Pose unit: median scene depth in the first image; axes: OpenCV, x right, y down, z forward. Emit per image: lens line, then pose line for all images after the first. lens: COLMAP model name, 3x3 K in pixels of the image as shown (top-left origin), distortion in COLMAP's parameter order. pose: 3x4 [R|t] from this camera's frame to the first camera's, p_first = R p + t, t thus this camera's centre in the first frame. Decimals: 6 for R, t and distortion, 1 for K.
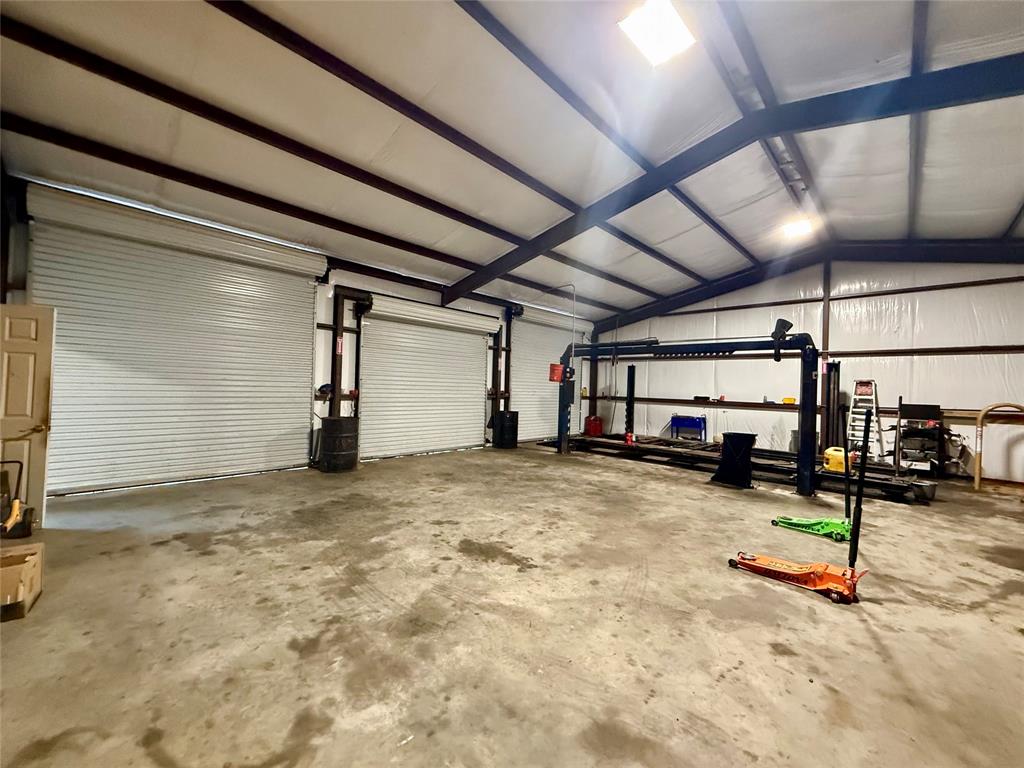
lens RADIAL K [[406.0, 0, 507.5], [0, 406.0, 384.7], [0, 0, 1]] dist [-0.000661, 0.000018]
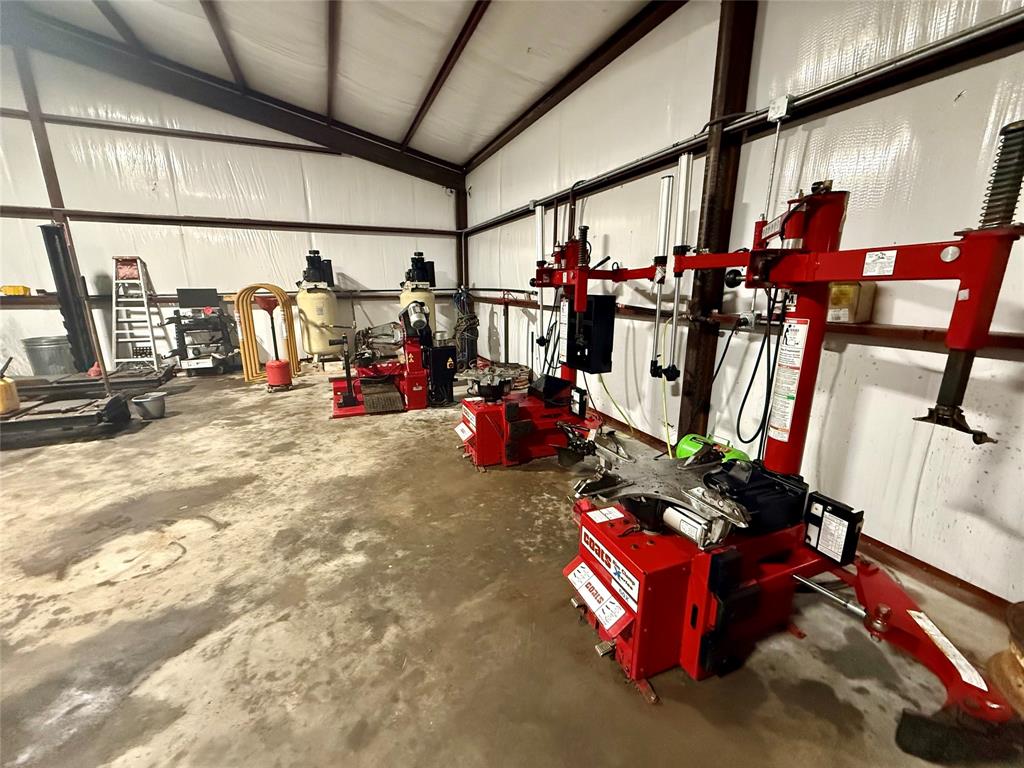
lens RADIAL K [[406.0, 0, 511.3], [0, 406.0, 385.8], [0, 0, 1]] dist [-0.000661, 0.000018]
pose [[0.375992, -0.249518, 0.892396, 0.558198], [0.003621, 0.963451, 0.267860, 0.024119], [-0.926616, -0.097482, 0.363153, 0.108897]]
